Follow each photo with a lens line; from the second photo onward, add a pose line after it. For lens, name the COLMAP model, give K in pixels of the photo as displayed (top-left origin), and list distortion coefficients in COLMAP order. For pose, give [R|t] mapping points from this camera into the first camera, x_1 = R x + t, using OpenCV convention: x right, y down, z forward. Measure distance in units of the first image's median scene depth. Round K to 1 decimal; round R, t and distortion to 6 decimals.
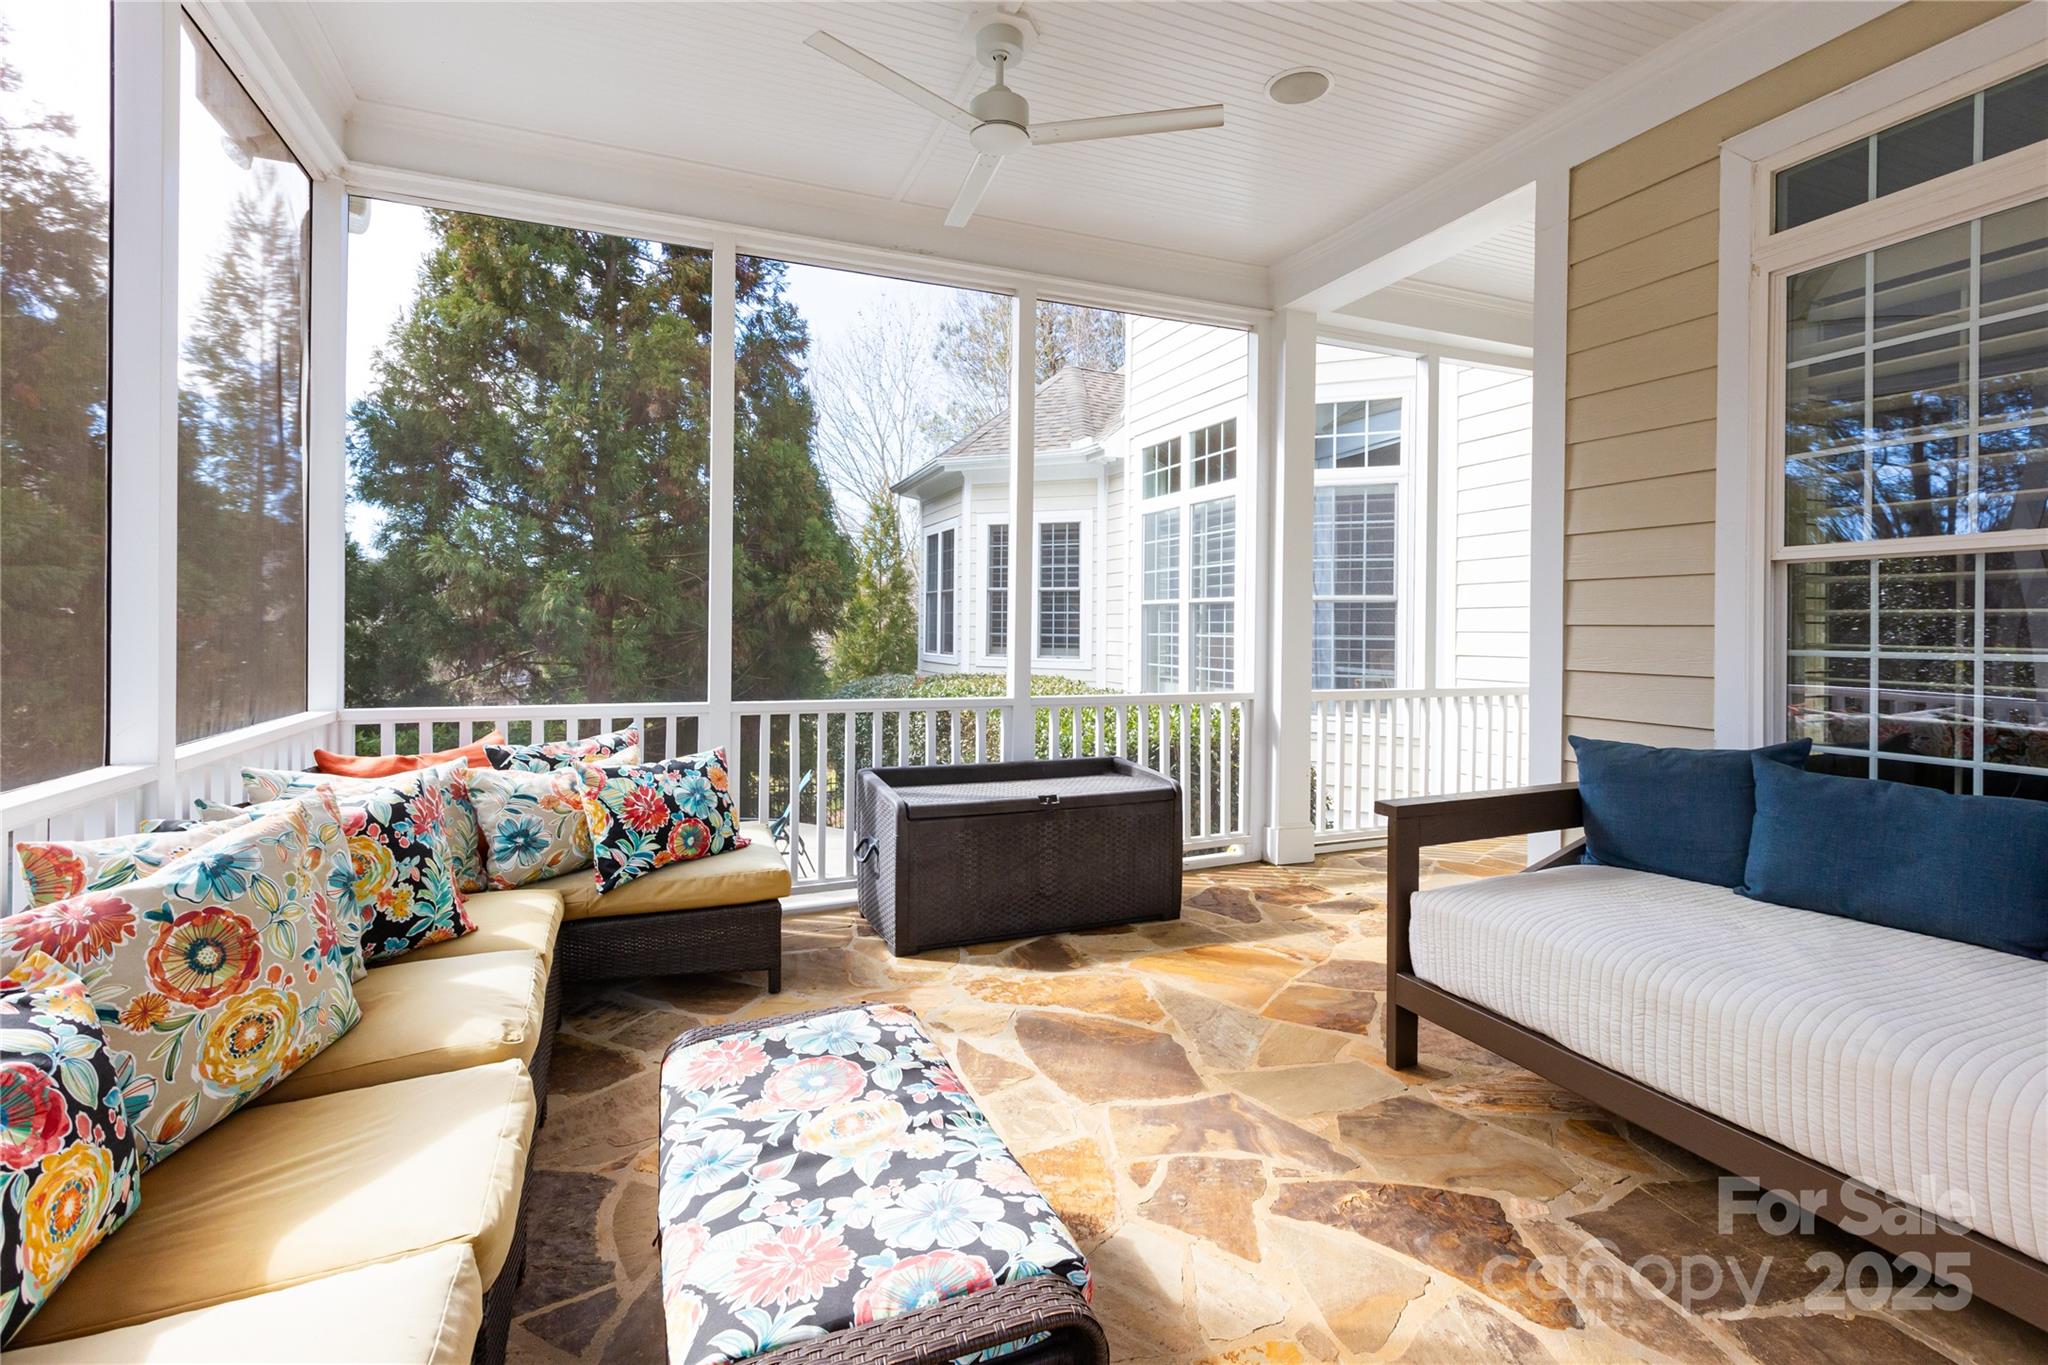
lens RADIAL K [[908.8, 0, 1022.5], [0, 908.8, 630.9], [0, 0, 1]] dist [0.000601, -0.000050]
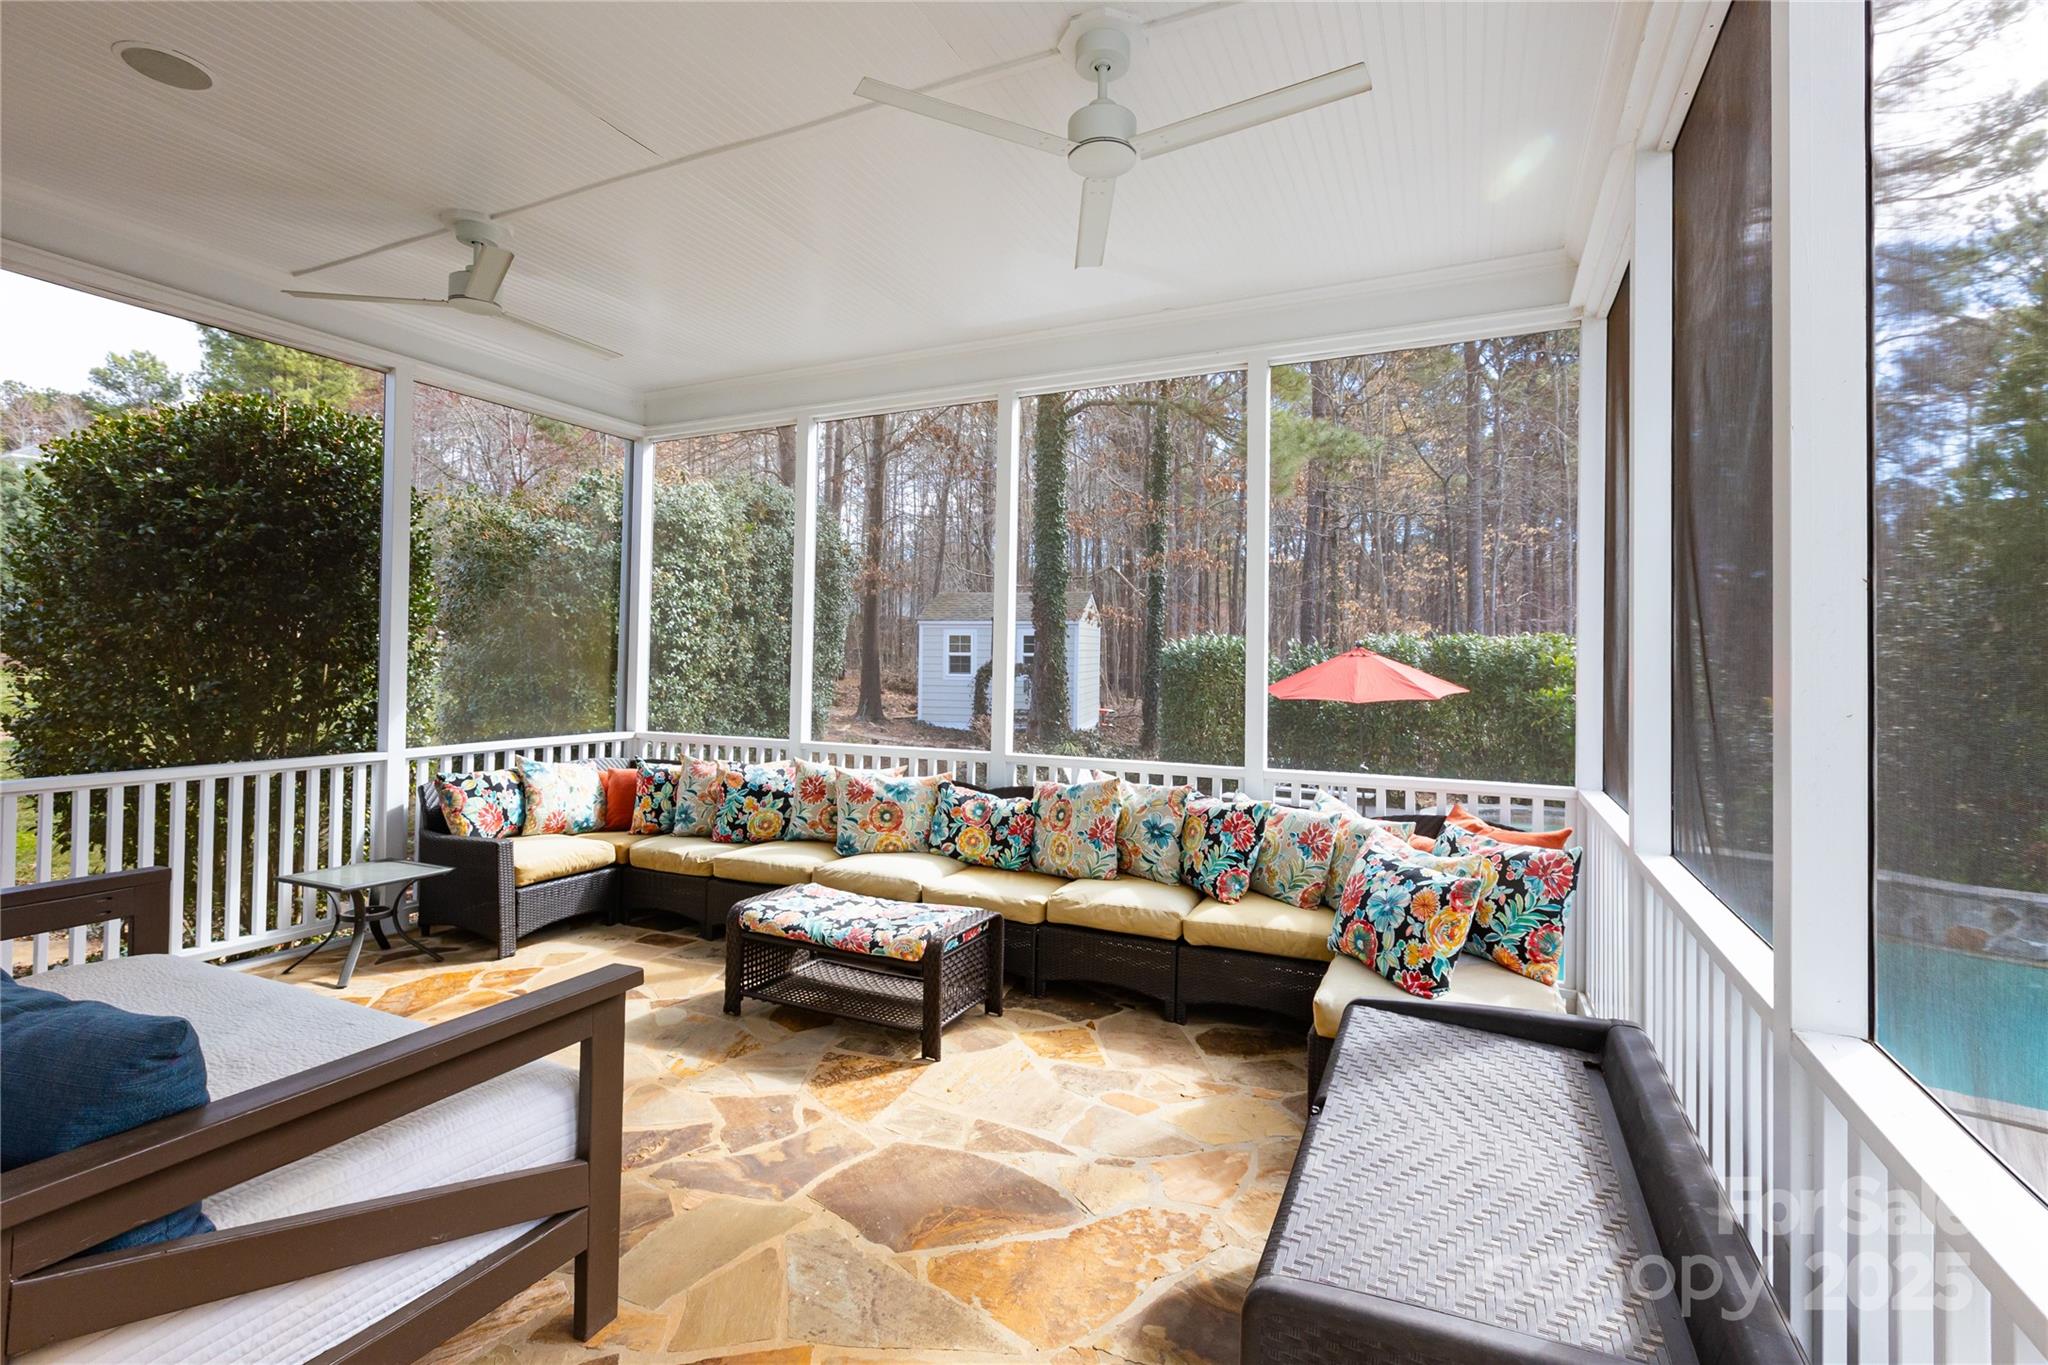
lens RADIAL K [[946.5, 0, 1013.4], [0, 946.5, 648.0], [0, 0, 1]] dist [0.000341, -0.000121]
pose [[-0.742283, -0.025417, -0.669604, 0.709731], [-0.023417, 0.999654, -0.011987, -0.072320], [0.669677, 0.006782, -0.742621, 1.832630]]
